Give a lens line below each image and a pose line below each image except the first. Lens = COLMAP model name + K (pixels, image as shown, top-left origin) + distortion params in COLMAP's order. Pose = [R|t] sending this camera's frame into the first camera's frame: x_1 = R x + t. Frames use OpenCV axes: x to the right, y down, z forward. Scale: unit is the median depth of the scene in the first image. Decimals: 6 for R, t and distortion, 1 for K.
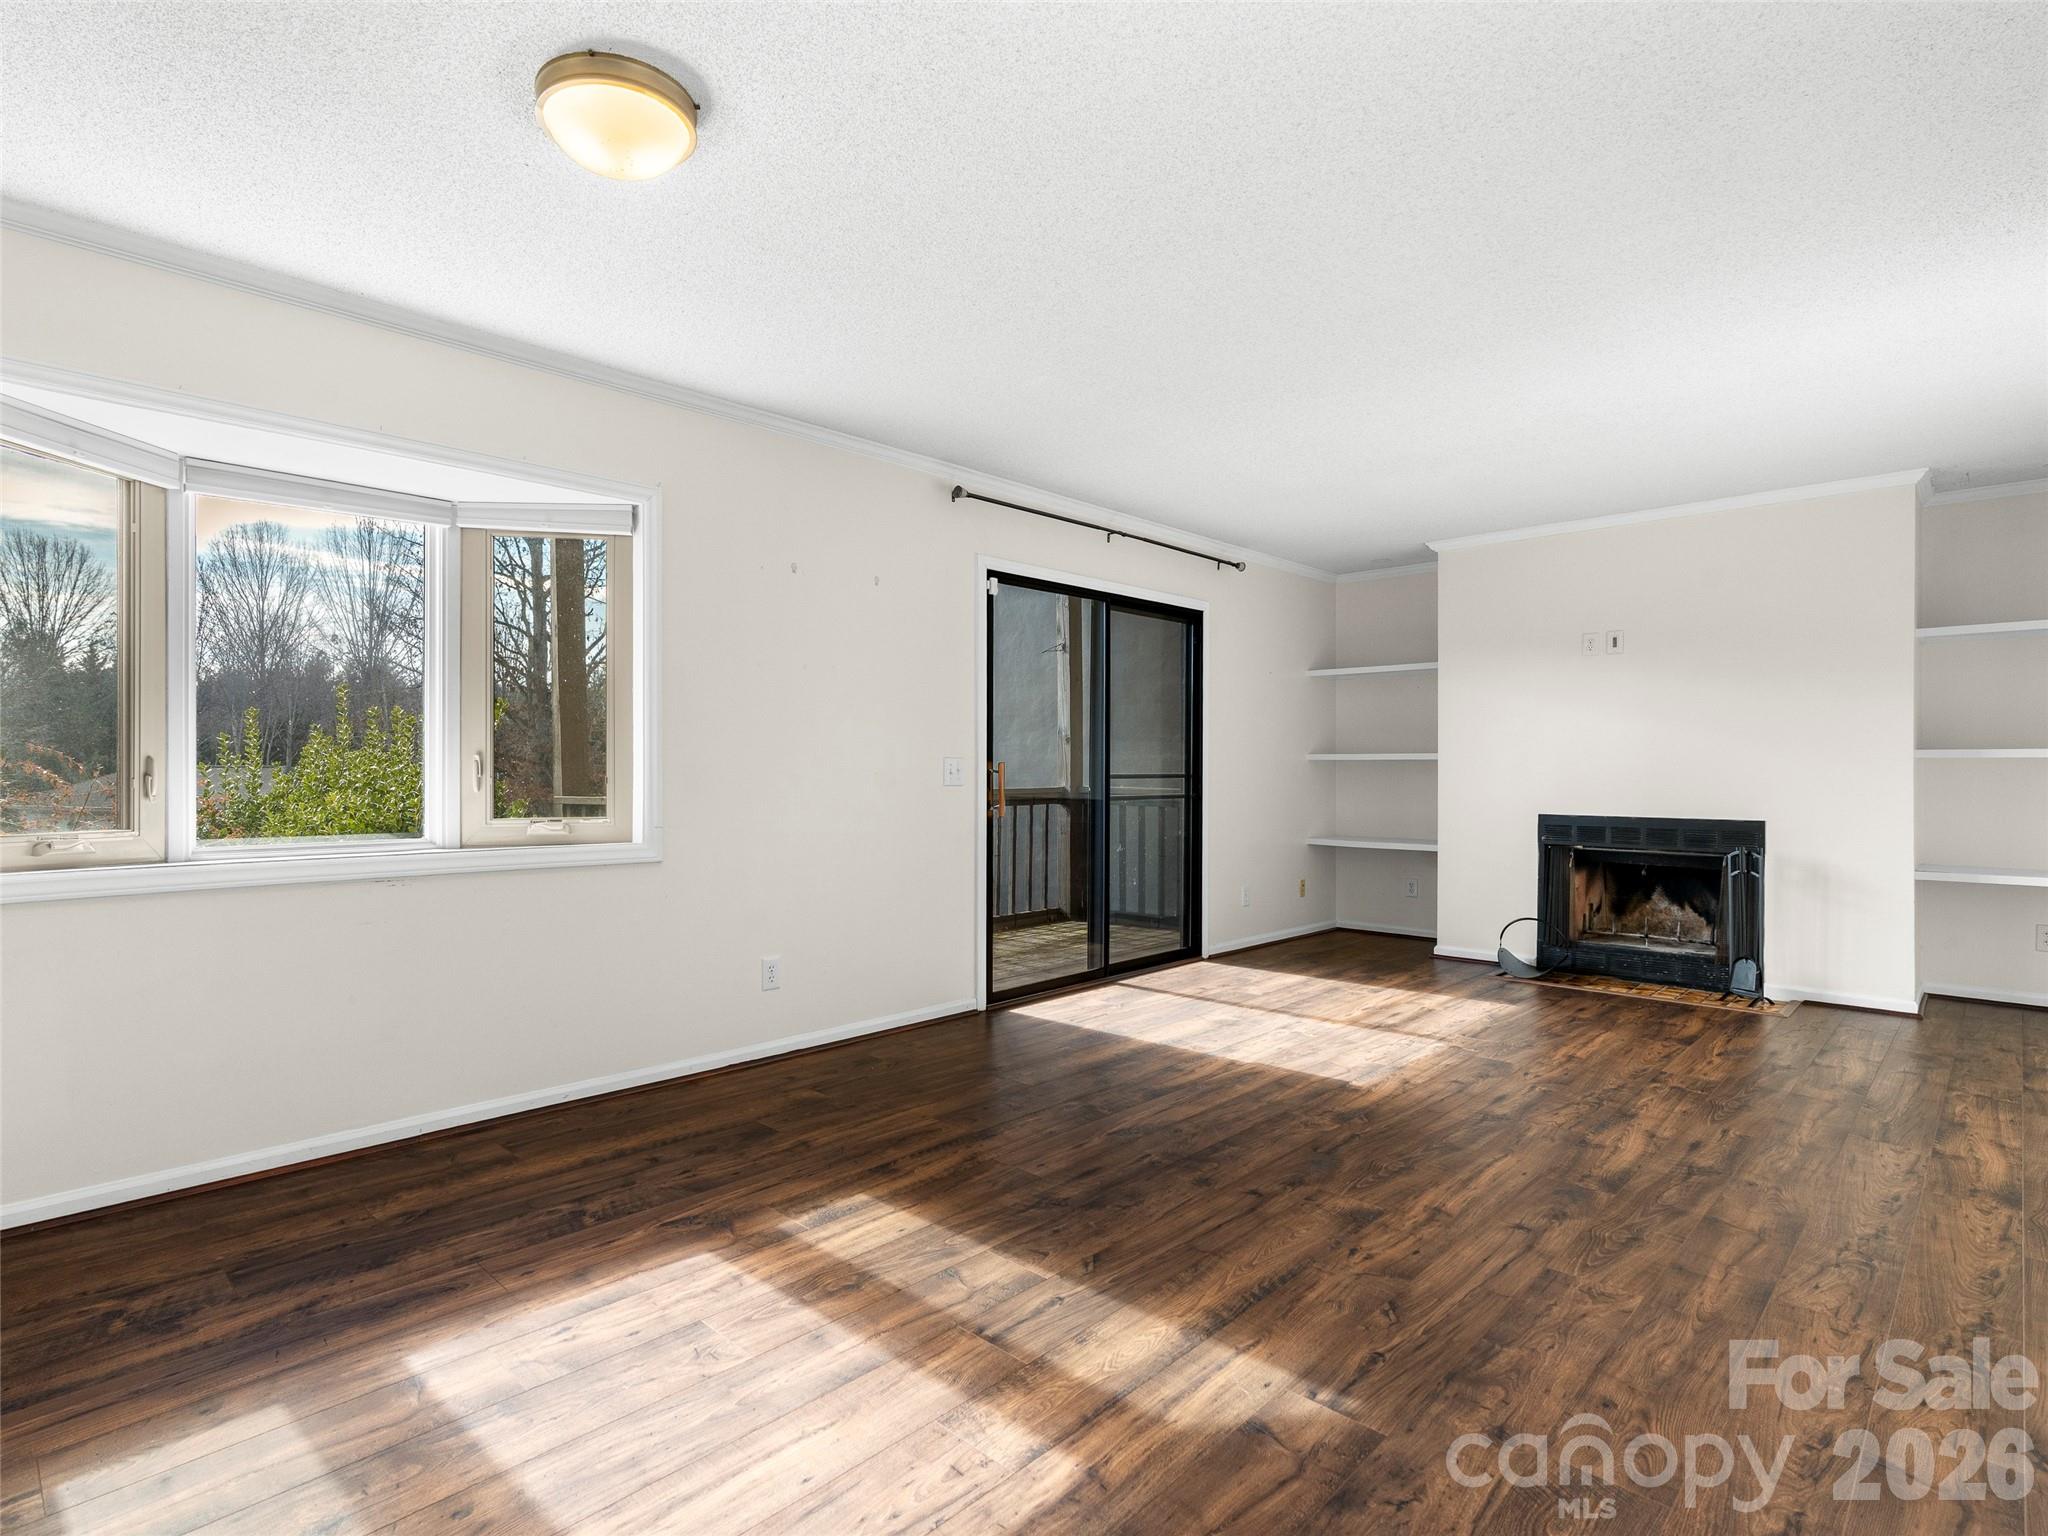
lens RADIAL K [[1043.6, 0, 1024.4], [0, 1043.6, 767.2], [0, 0, 1]] dist [-0.002154, 0.001256]
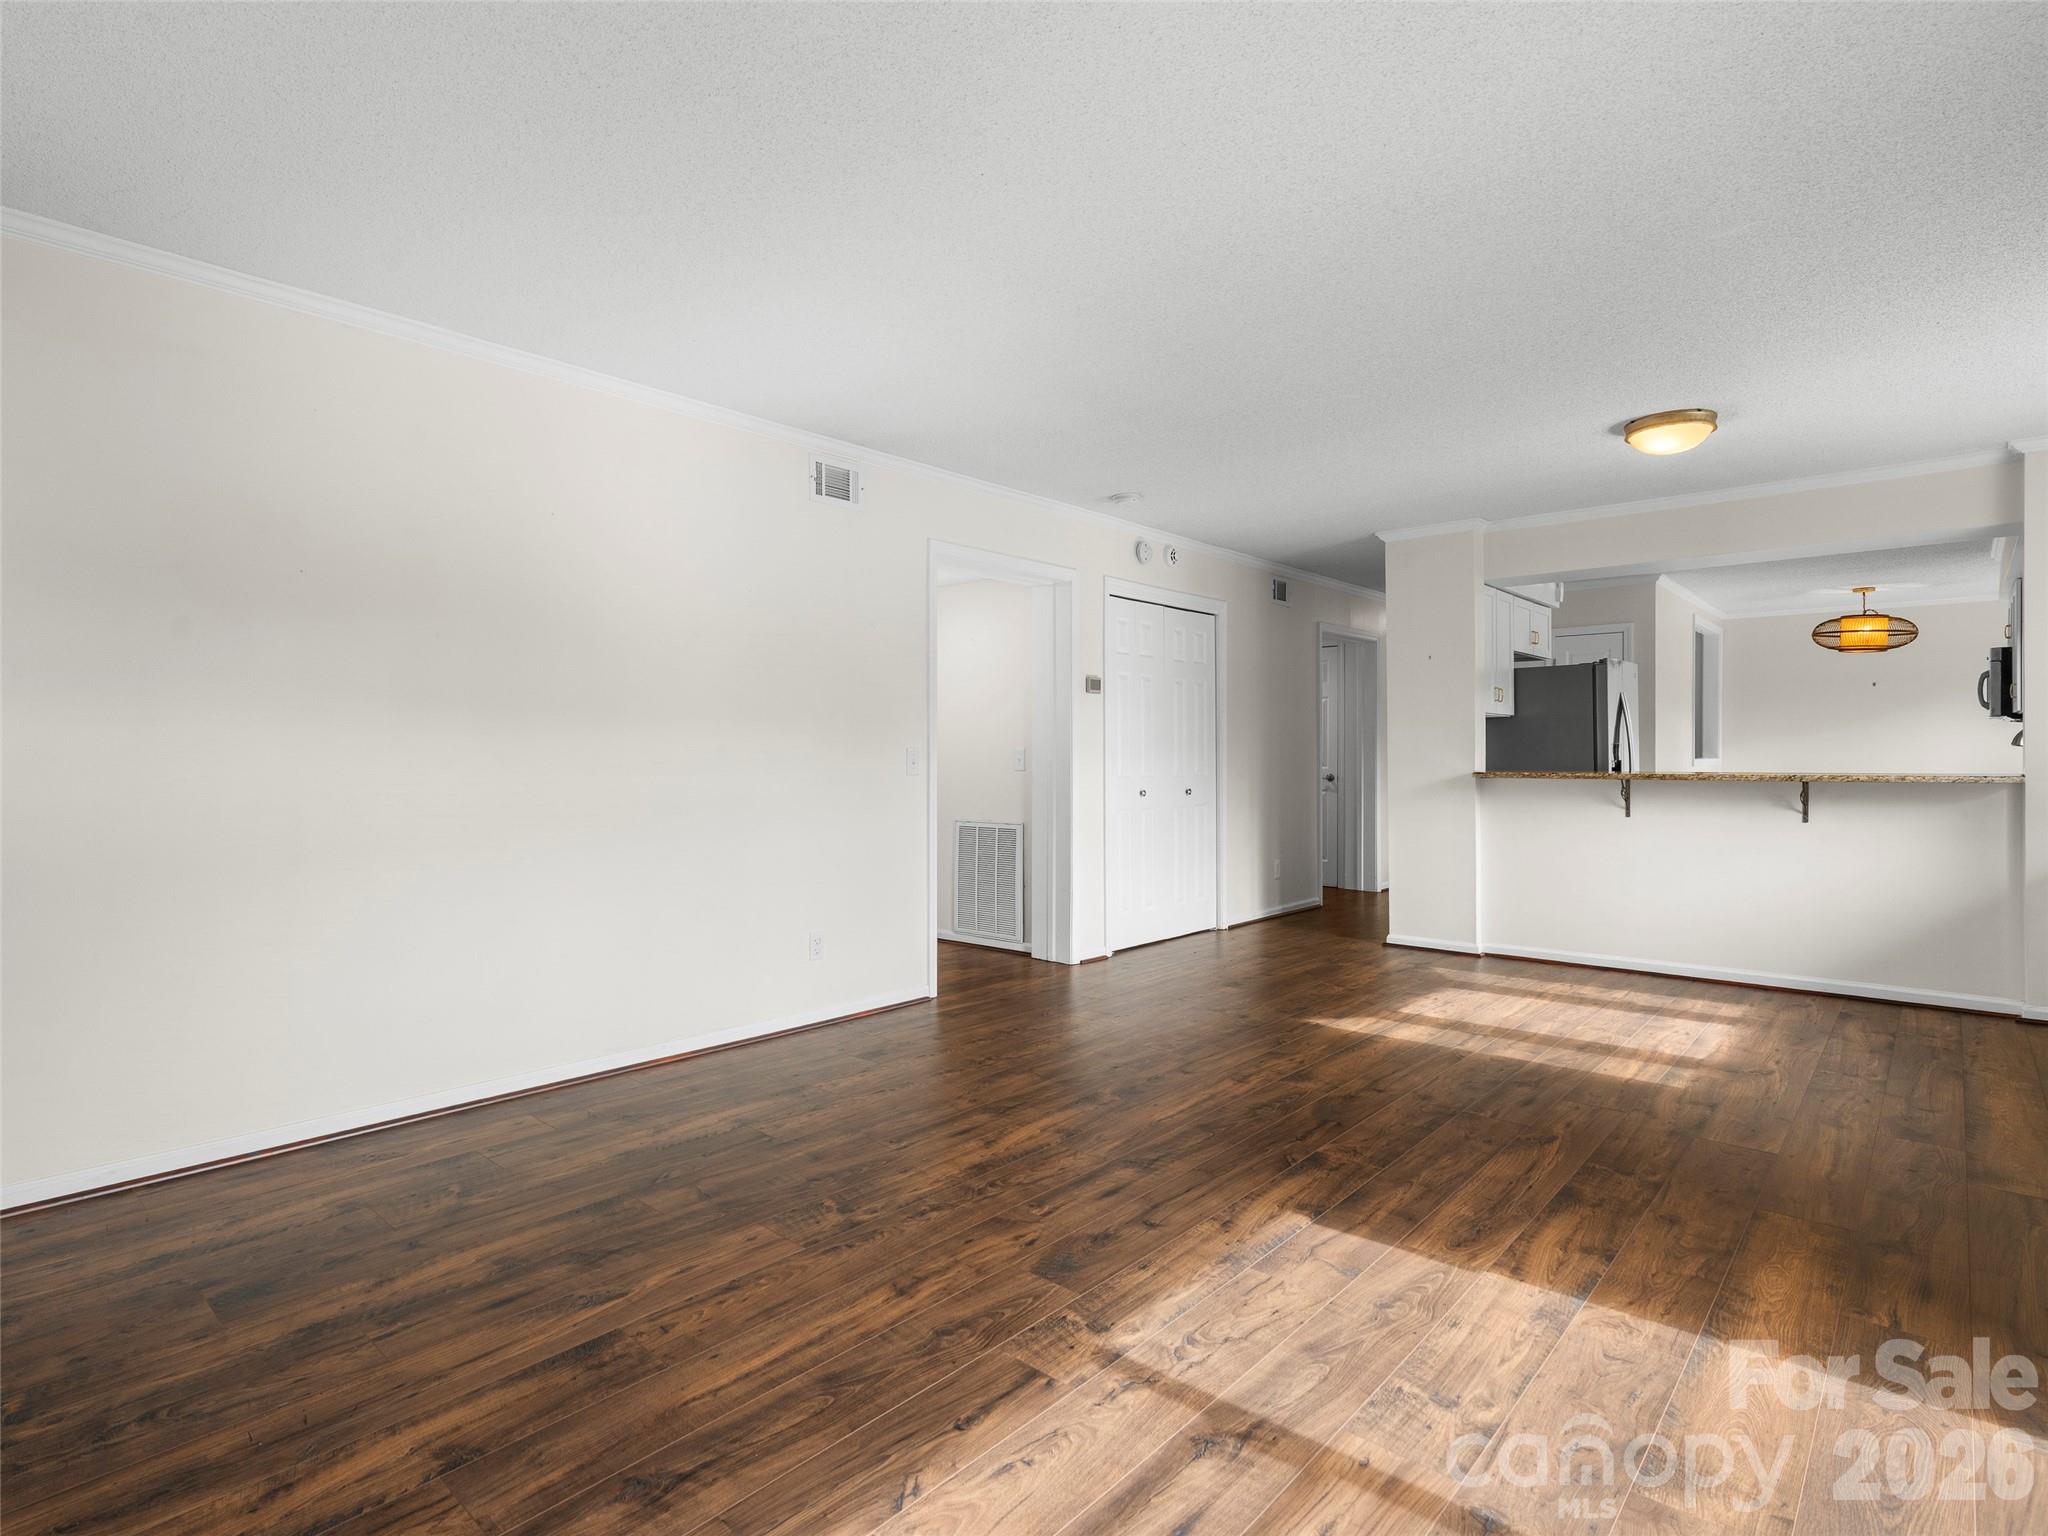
lens RADIAL K [[1043.6, 0, 1023.7], [0, 1043.6, 762.7], [0, 0, 1]] dist [-0.002154, 0.001256]
pose [[-0.998729, -0.002407, -0.050339, 0.590432], [-0.002715, 0.999978, 0.006042, 0.004810], [0.050324, 0.006171, -0.998714, 1.847983]]
